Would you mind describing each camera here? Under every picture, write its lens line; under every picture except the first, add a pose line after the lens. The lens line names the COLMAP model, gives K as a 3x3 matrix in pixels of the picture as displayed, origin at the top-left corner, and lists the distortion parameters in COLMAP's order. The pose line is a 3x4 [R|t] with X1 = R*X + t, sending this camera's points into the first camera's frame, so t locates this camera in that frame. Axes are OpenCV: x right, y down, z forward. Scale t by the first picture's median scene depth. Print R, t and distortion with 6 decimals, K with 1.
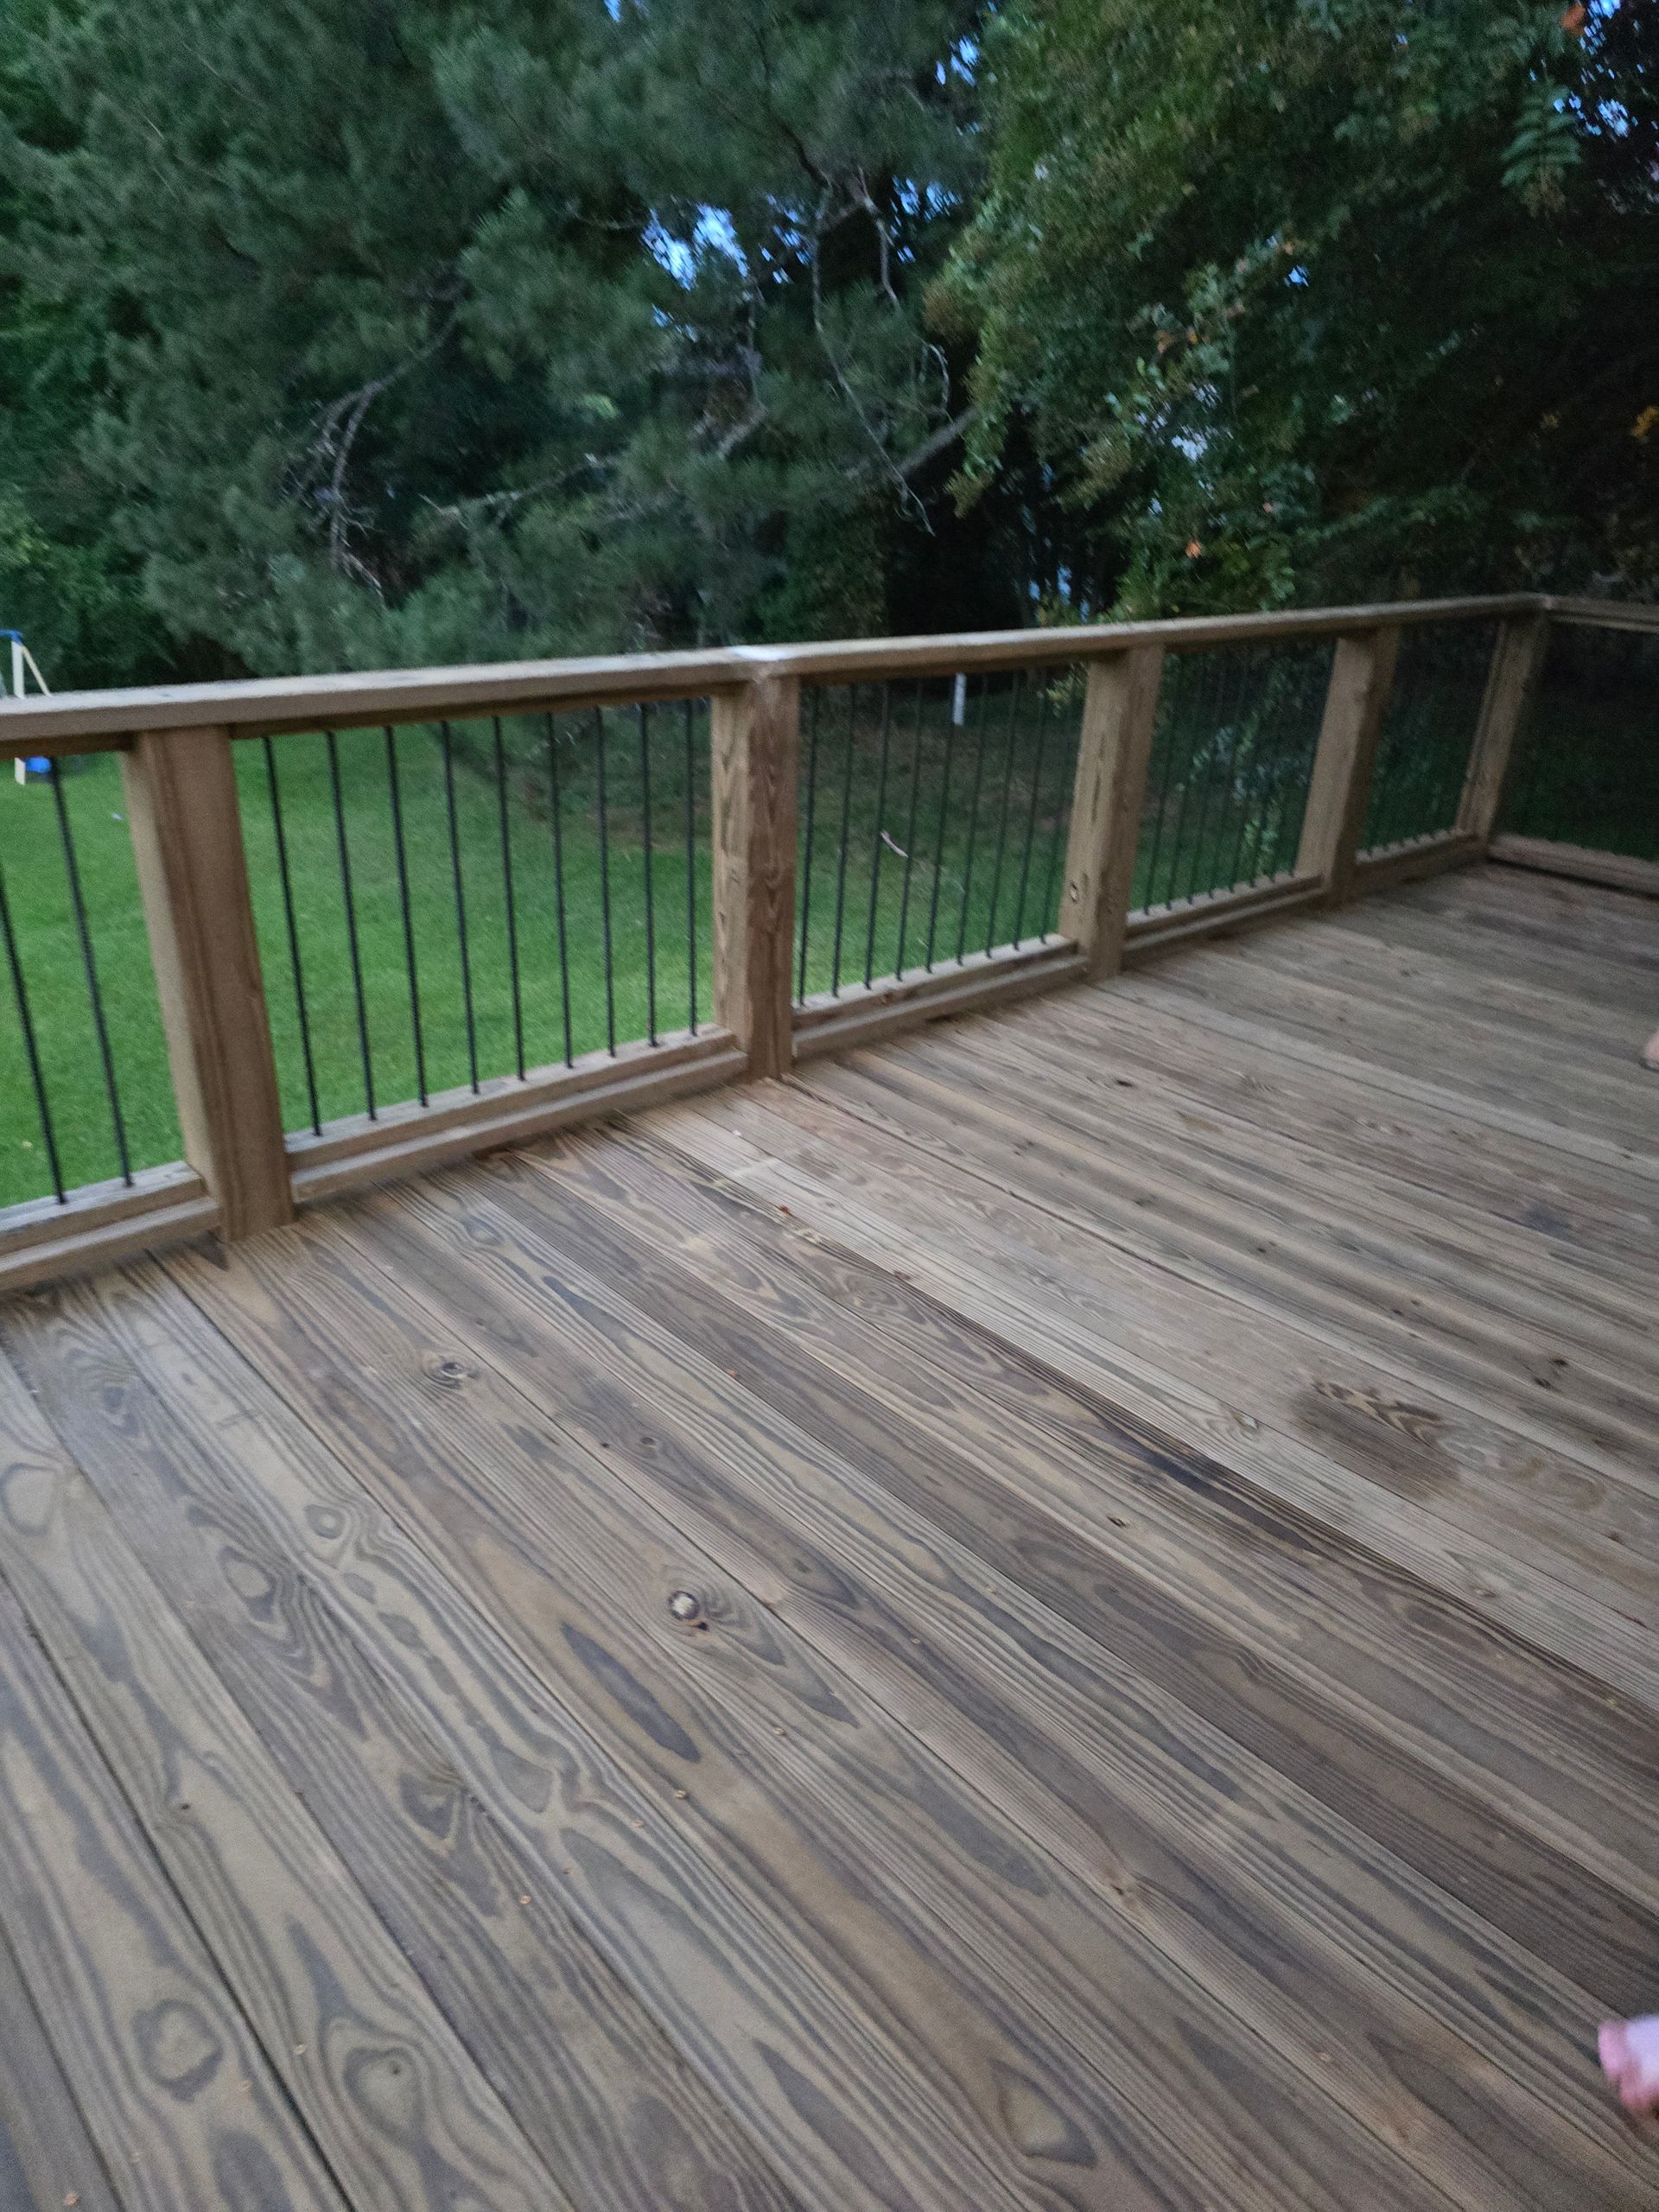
lens RADIAL K [[1477.5, 0, 824.7], [0, 1477.5, 1099.3], [0, 0, 1]] dist [0.006137, -0.007977]
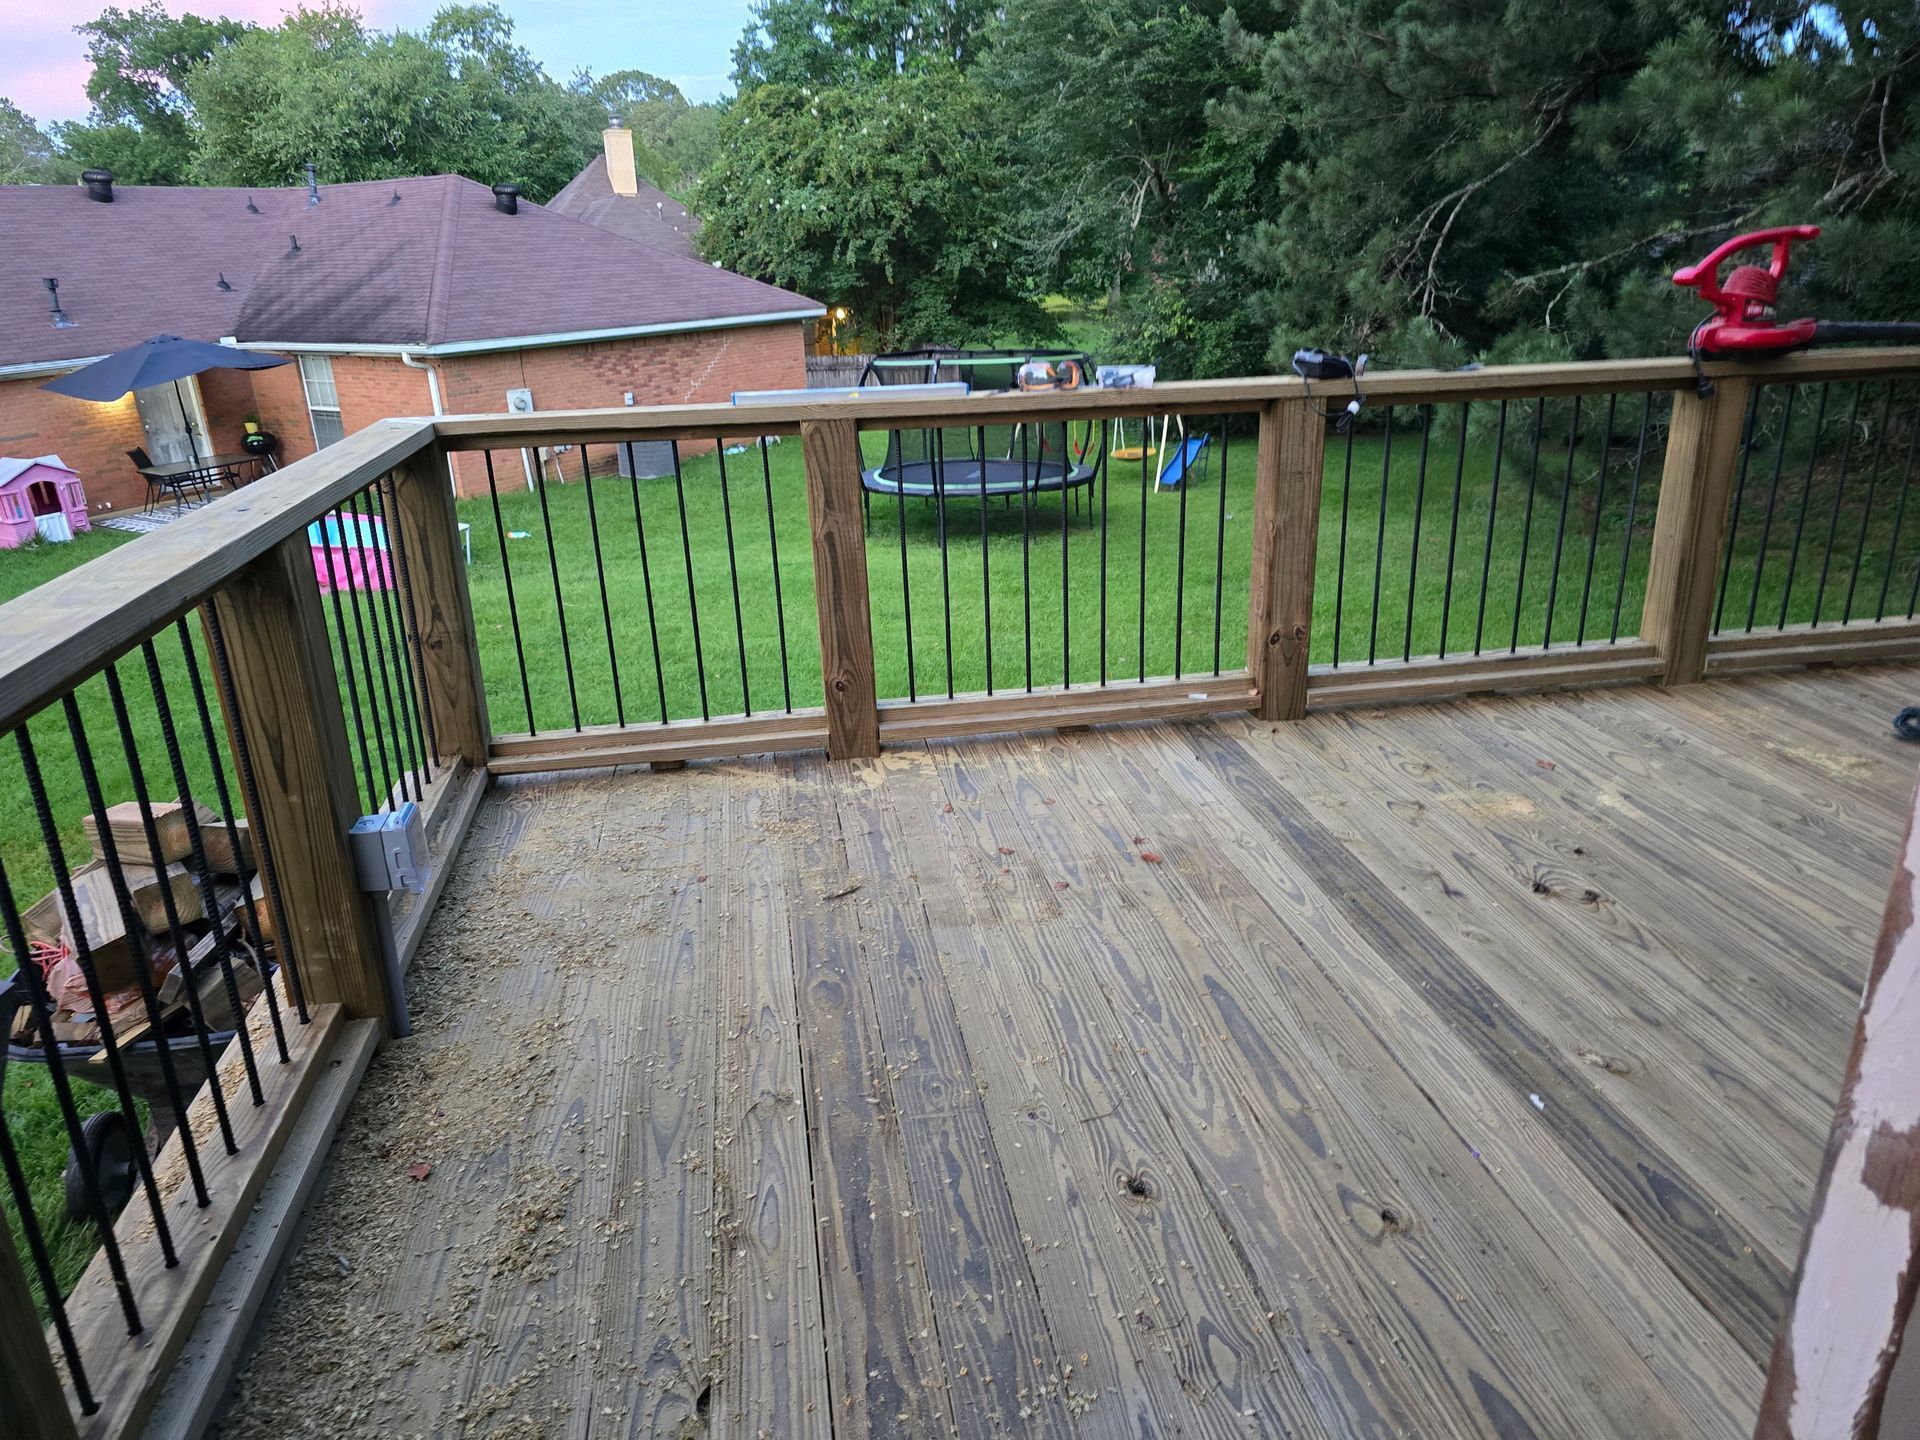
lens RADIAL K [[1294.8, 0, 964.0], [0, 1294.8, 712.2], [0, 0, 1]] dist [0.056751, -0.048447]
pose [[0.850262, 0.126360, -0.510968, -0.081855], [-0.160201, 0.986827, -0.022540, 0.075267], [0.501389, 0.101022, 0.859304, -0.178793]]
